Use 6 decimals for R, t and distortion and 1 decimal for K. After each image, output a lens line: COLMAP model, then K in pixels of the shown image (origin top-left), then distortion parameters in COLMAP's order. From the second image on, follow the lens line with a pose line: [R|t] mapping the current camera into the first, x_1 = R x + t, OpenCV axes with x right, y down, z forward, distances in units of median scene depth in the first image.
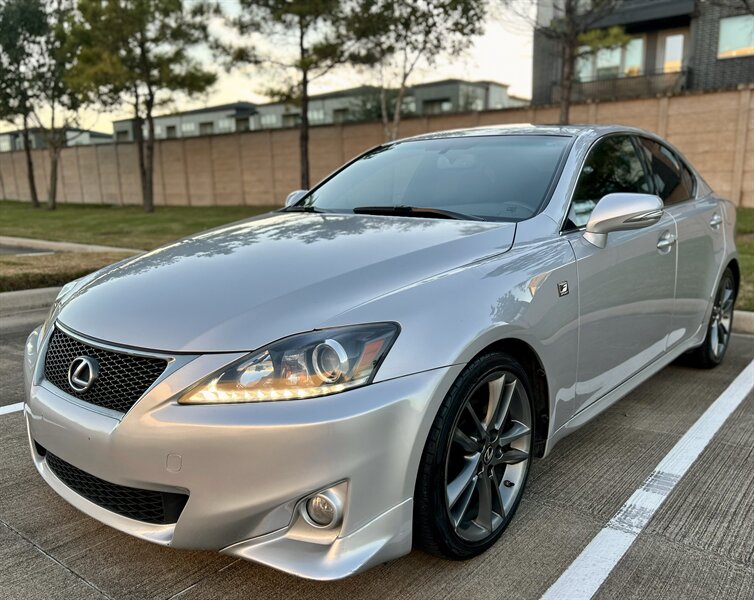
lens RADIAL K [[638.8, 0, 393.3], [0, 638.8, 315.7], [0, 0, 1]] dist [0.013098, 0.003824]
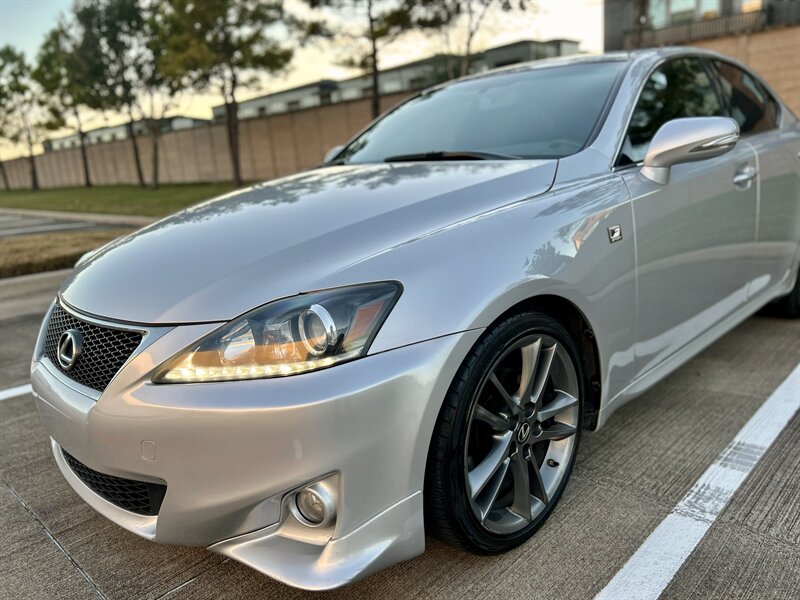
lens RADIAL K [[601.8, 0, 400.0], [0, 601.8, 300.0], [0, 0, 1]] dist [0.010232, -0.002406]
pose [[0.991751, -0.032834, -0.123903, 0.070604], [0.037927, 0.998520, 0.038968, 0.003117], [0.122440, -0.043346, 0.991529, 0.150356]]
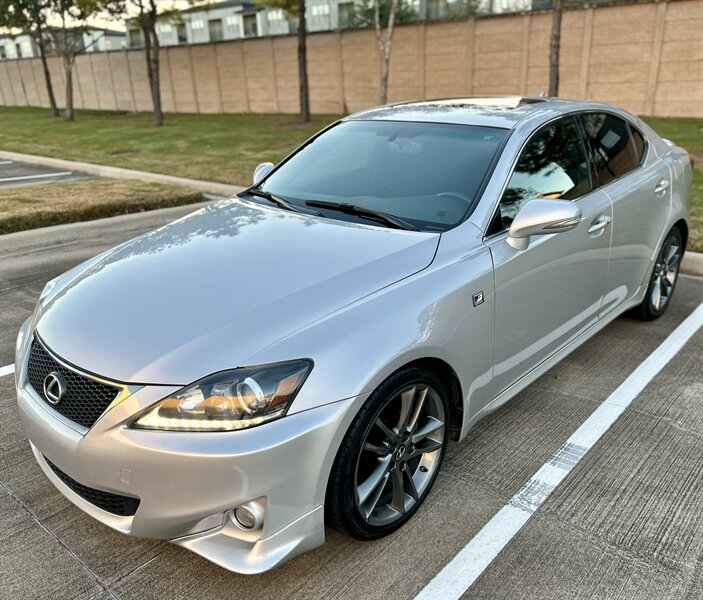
lens RADIAL K [[597.8, 0, 367.3], [0, 597.8, 301.1], [0, 0, 1]] dist [0.015300, 0.002217]
pose [[0.998686, 0.004147, -0.051083, 0.111083], [0.003659, 0.988411, 0.151759, -0.174816], [0.051120, -0.151746, 0.987097, -0.032898]]
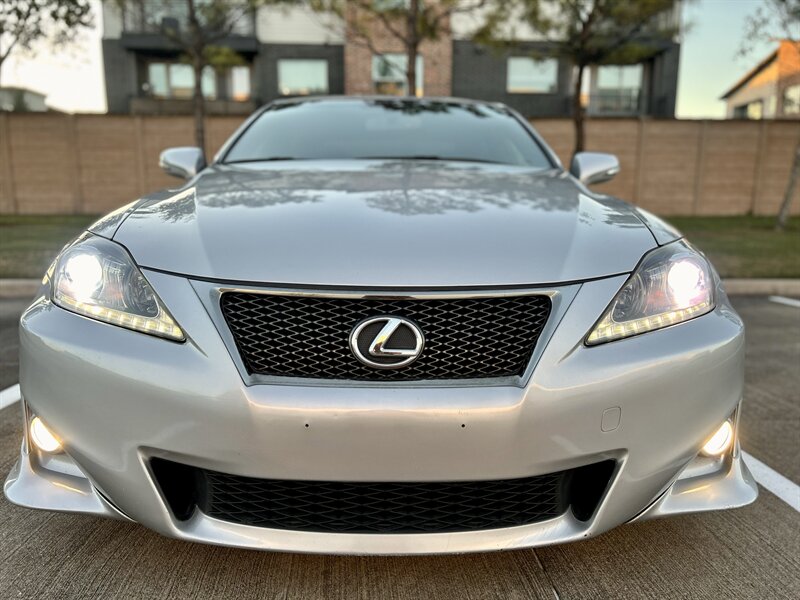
lens RADIAL K [[601.8, 0, 400.0], [0, 601.8, 300.0], [0, 0, 1]] dist [0.010232, -0.002406]
pose [[0.766550, -0.088432, 0.636066, -0.638161], [0.115484, 0.993309, -0.001076, 0.037715], [-0.631715, 0.074281, 0.771633, 0.382474]]
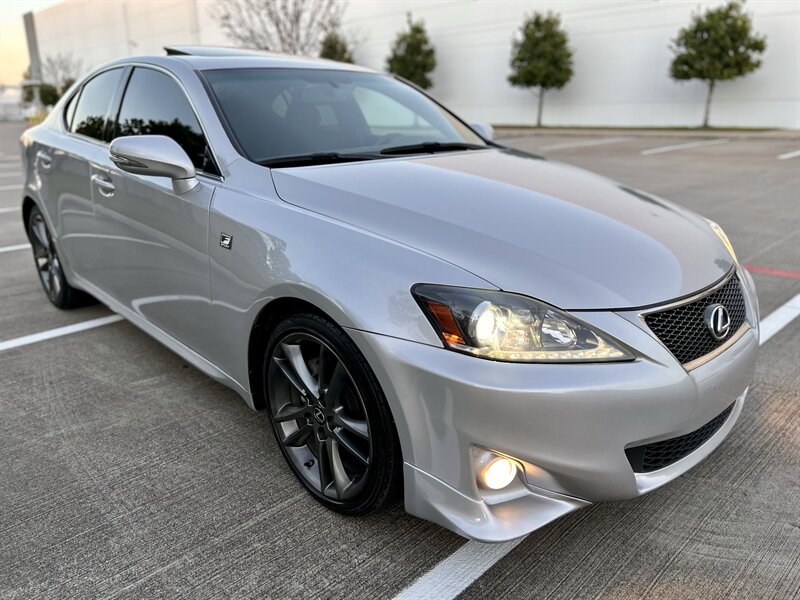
lens RADIAL K [[601.8, 0, 400.0], [0, 601.8, 300.0], [0, 0, 1]] dist [0.010232, -0.002406]
pose [[0.132507, -0.310613, 0.941255, -1.083753], [0.200059, 0.938466, 0.281528, -0.240112], [-0.970782, 0.151002, 0.186494, 0.984454]]
